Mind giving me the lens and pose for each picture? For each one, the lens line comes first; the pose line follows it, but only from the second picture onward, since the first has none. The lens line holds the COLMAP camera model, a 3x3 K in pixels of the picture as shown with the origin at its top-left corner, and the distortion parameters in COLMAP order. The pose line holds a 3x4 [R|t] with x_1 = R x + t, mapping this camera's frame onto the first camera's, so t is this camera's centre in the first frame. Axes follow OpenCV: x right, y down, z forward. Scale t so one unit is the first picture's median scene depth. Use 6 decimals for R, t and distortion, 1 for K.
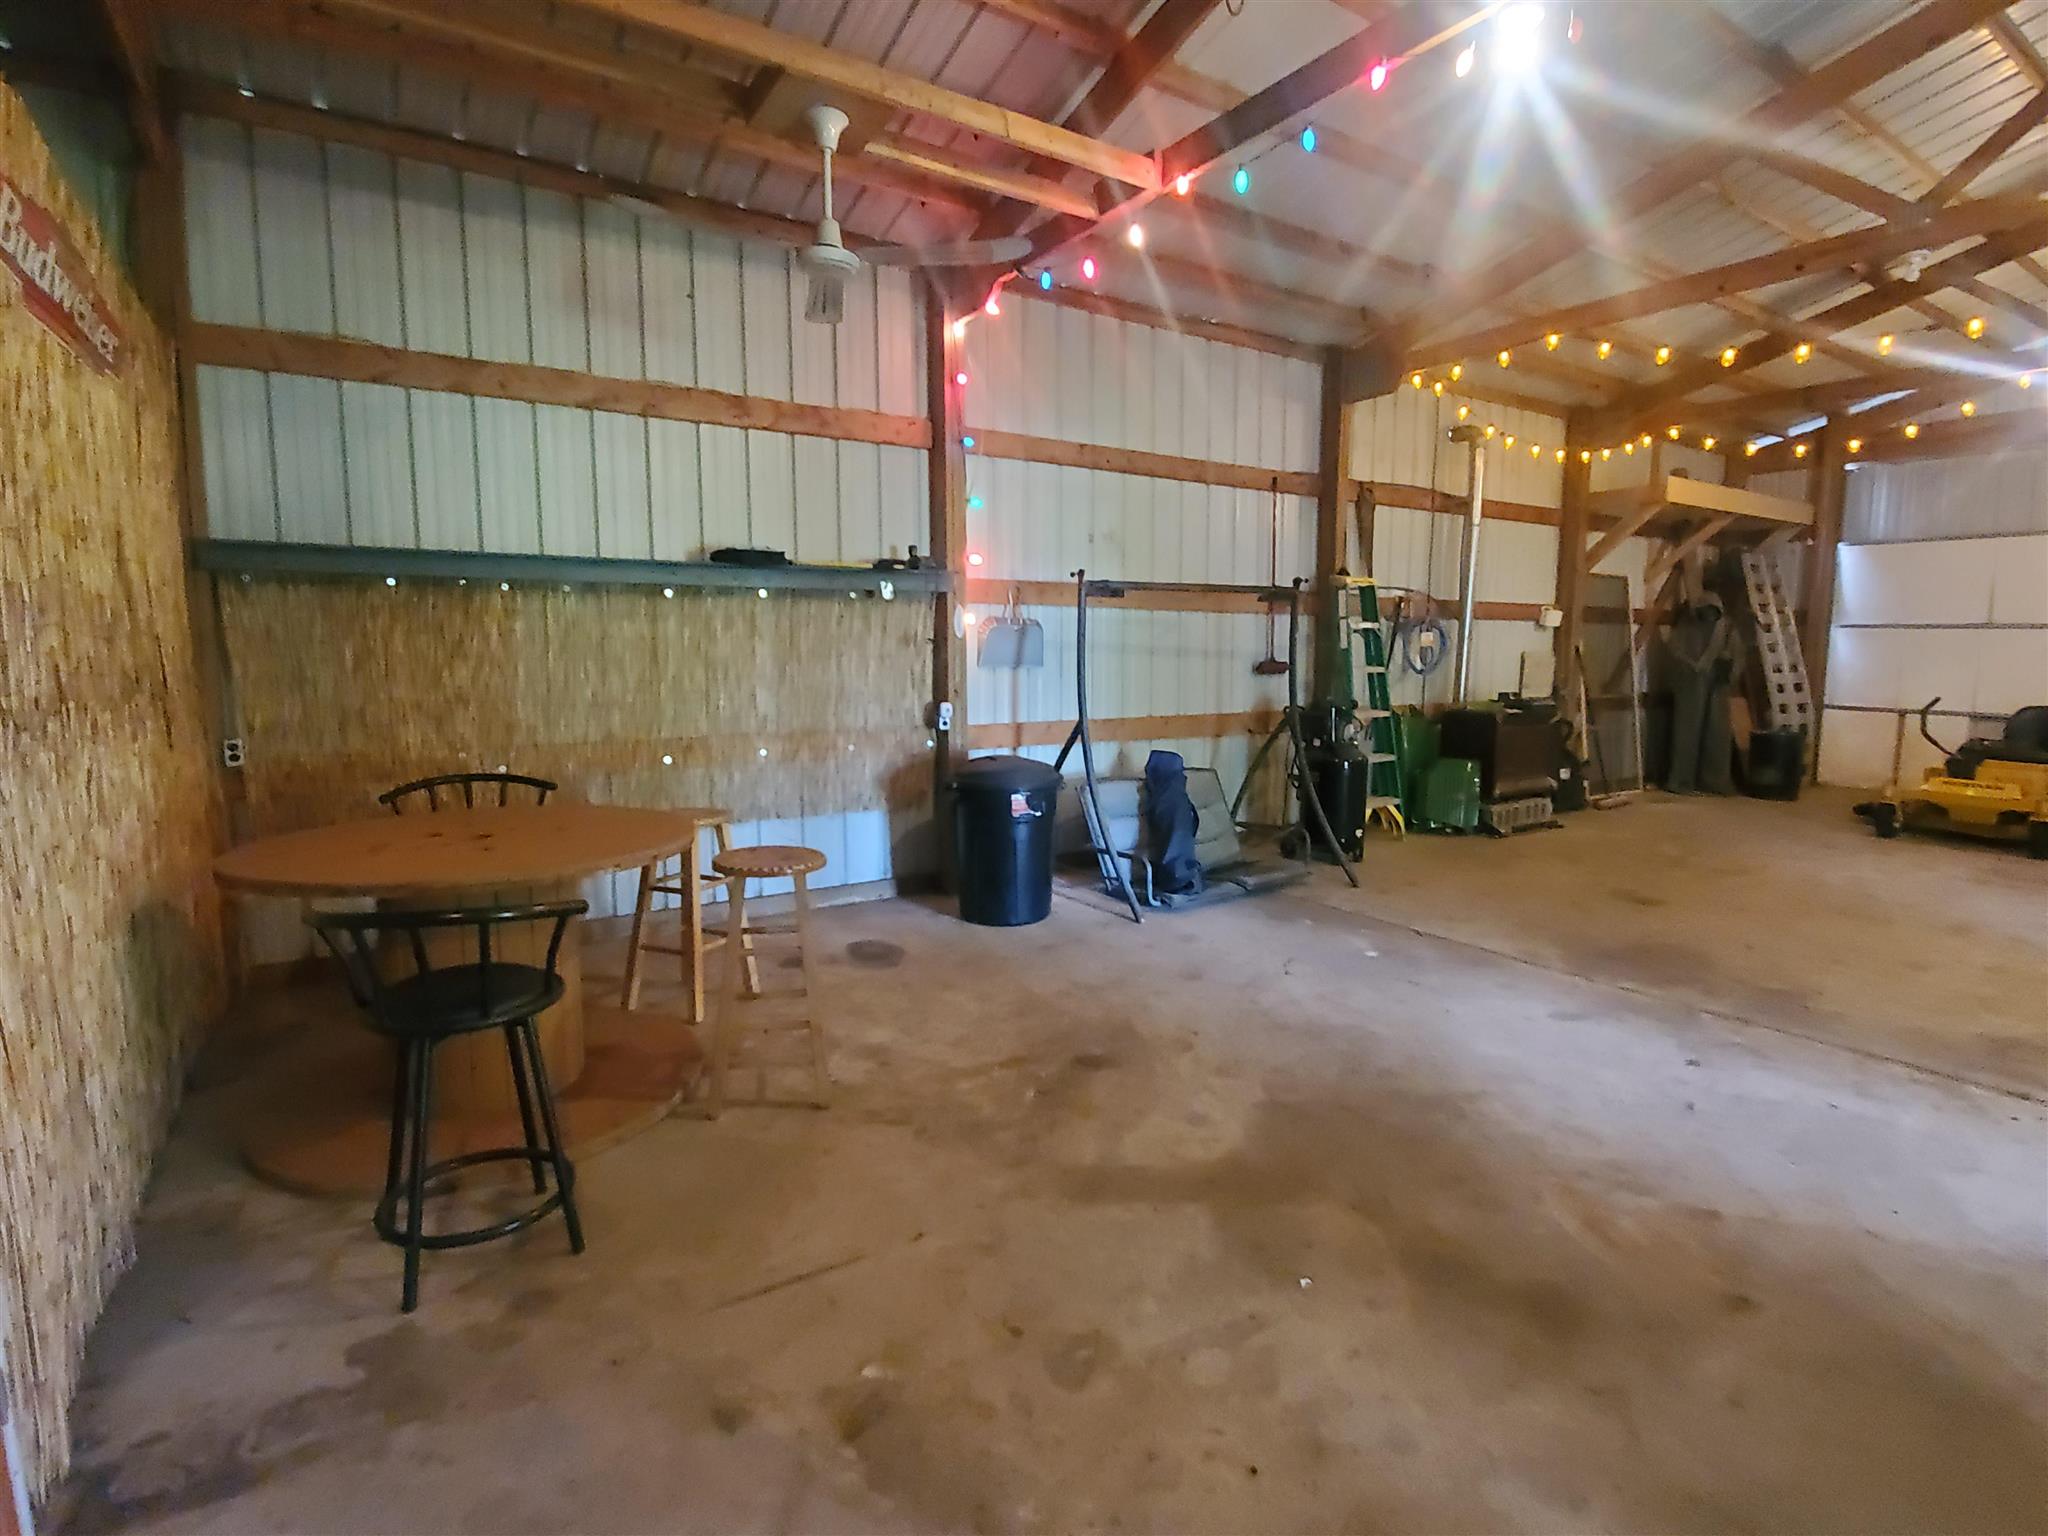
lens RADIAL K [[1023.2, 0, 1051.3], [0, 1023.2, 760.0], [0, 0, 1]] dist [-0.003984, -0.001780]
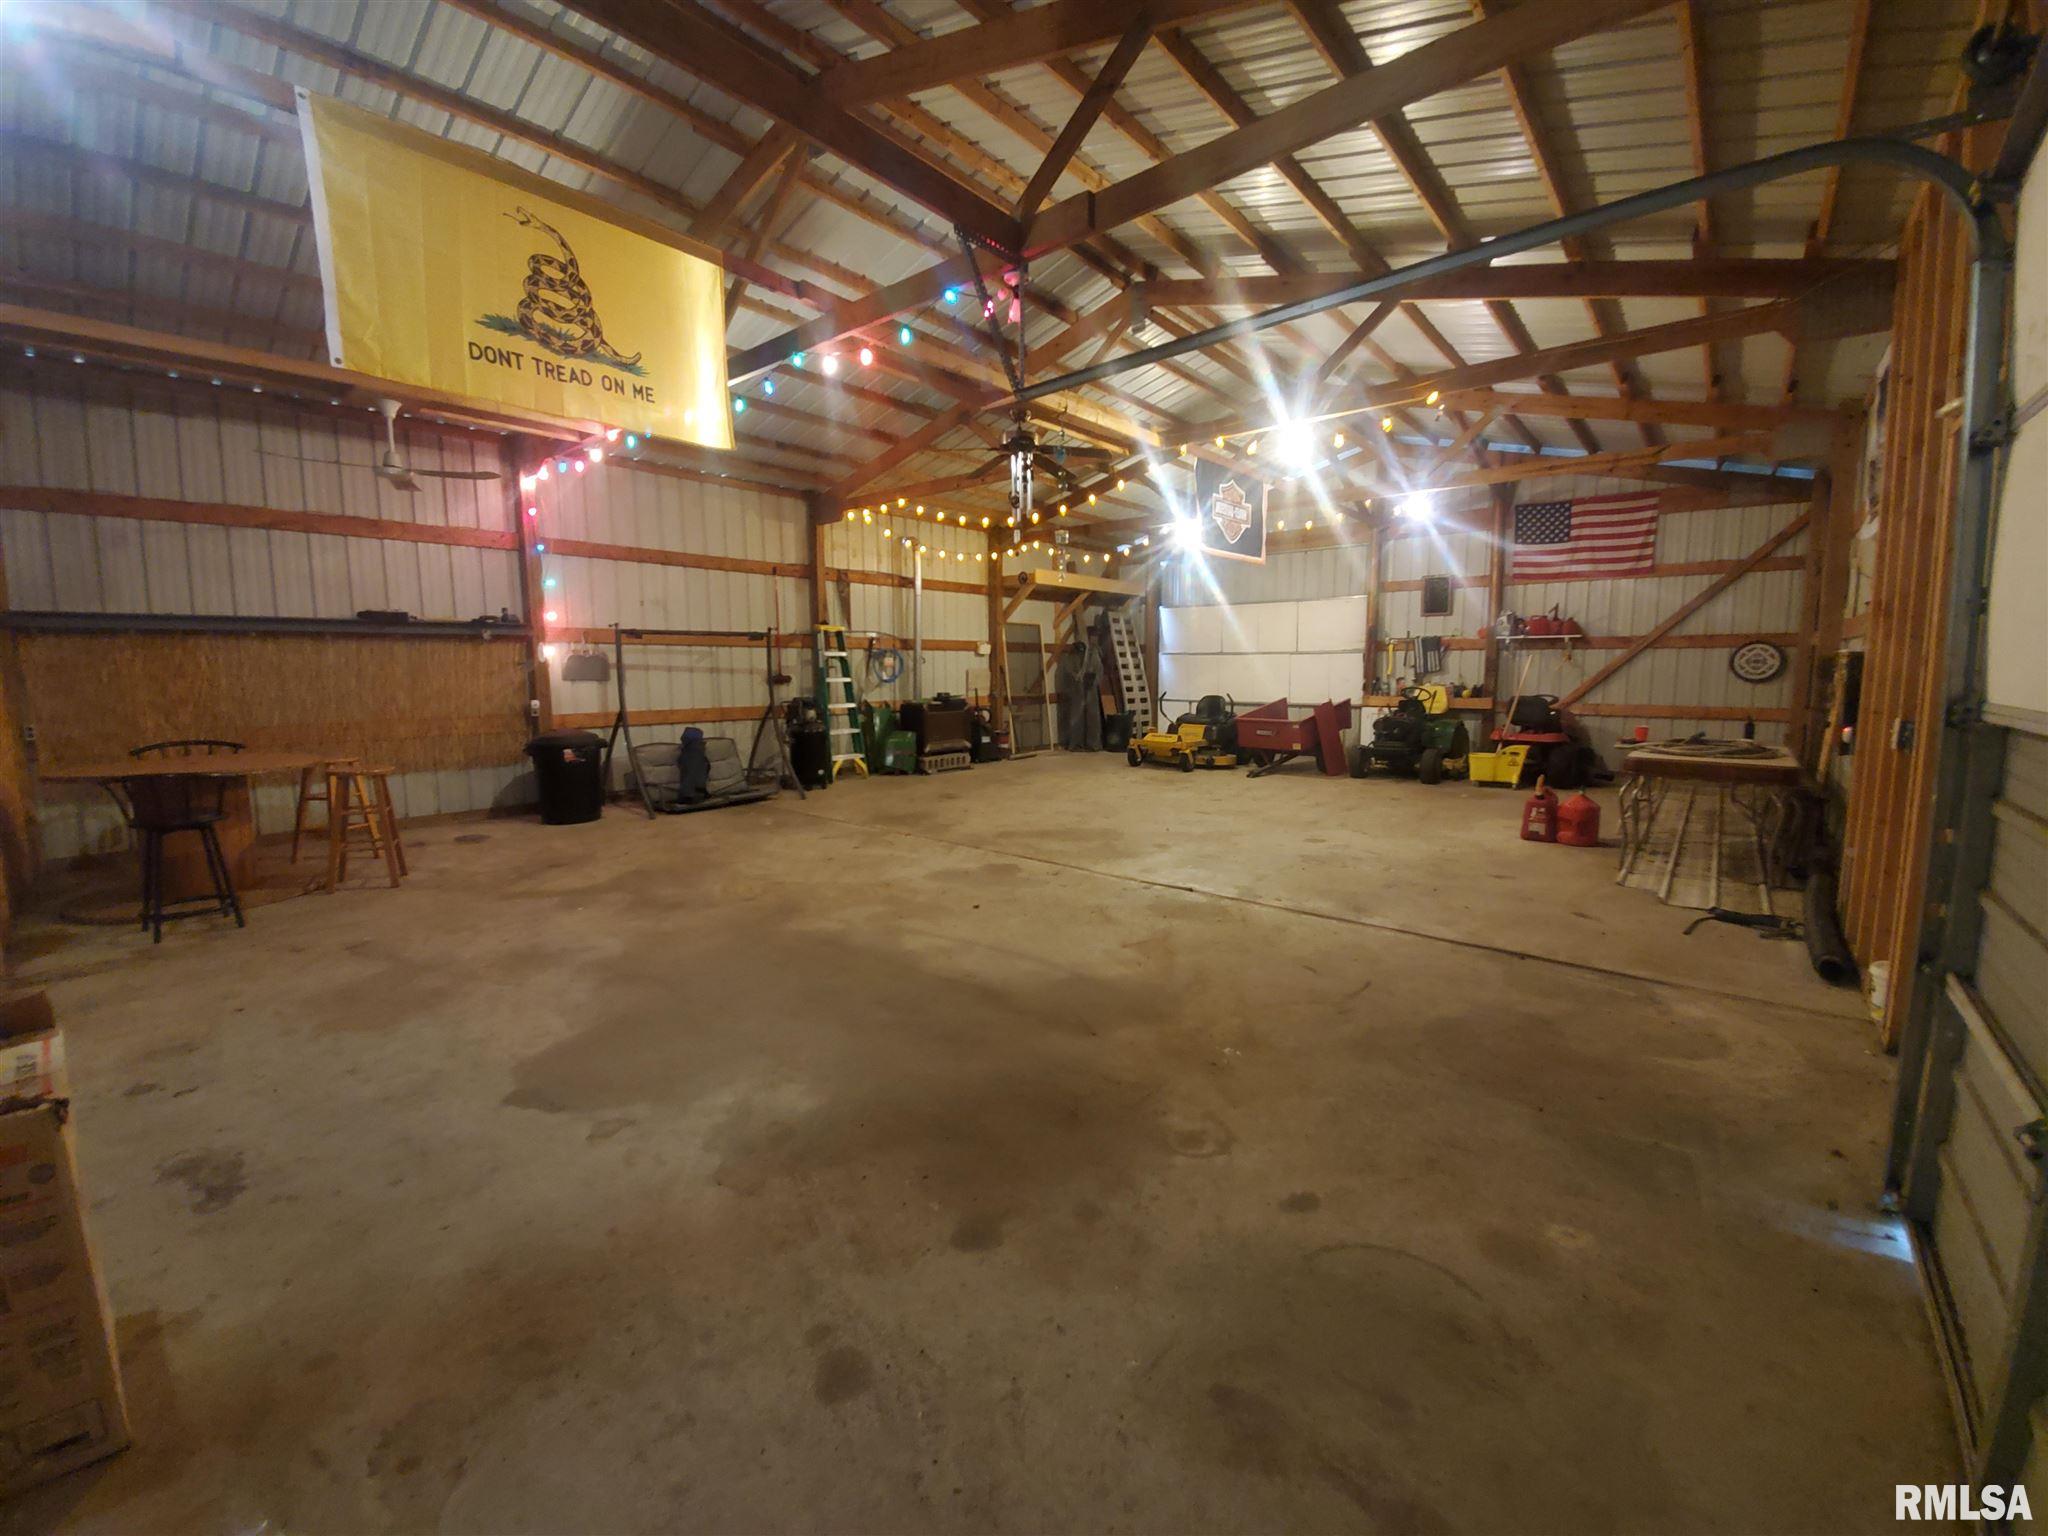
lens RADIAL K [[822.2, 0, 1054.2], [0, 822.2, 760.2], [0, 0, 1]] dist [-0.000829, -0.010851]
pose [[0.960580, -0.037899, 0.275410, 0.337374], [0.038480, 0.999254, 0.003295, 0.069791], [-0.275329, 0.007433, 0.961321, -0.530723]]
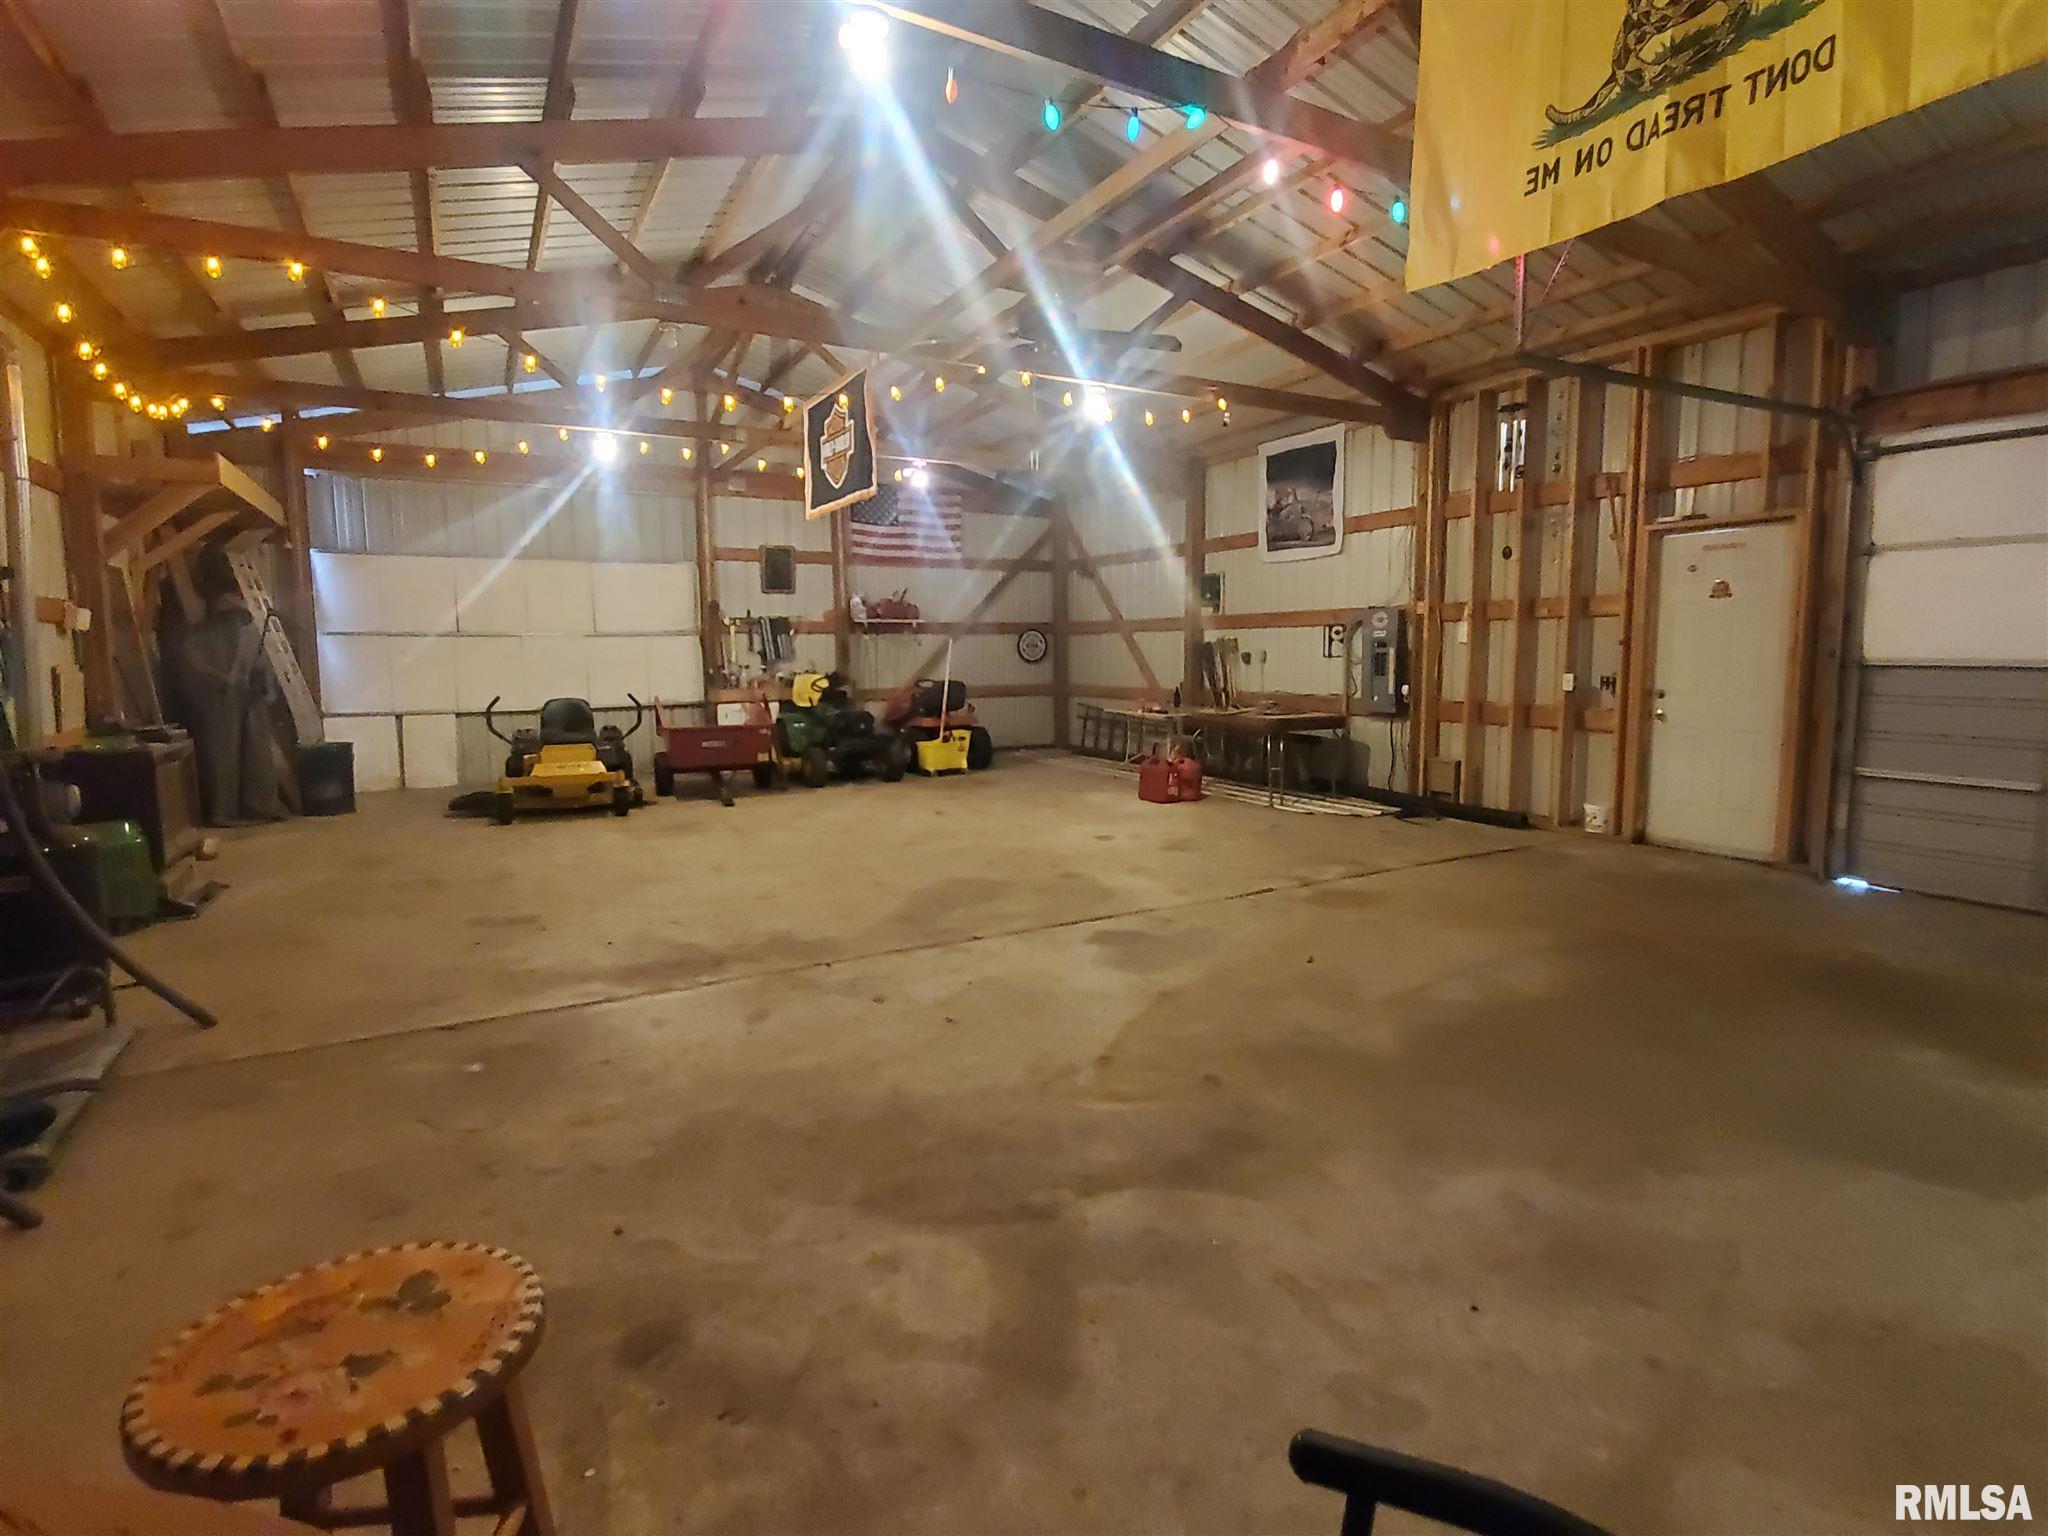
lens RADIAL K [[1023.2, 0, 1051.3], [0, 1023.2, 760.0], [0, 0, 1]] dist [-0.003984, -0.001780]
pose [[0.065794, -0.114430, 0.991250, -0.302377], [0.124332, 0.986601, 0.105640, -0.046974], [-0.990057, 0.116294, 0.079139, 0.409493]]
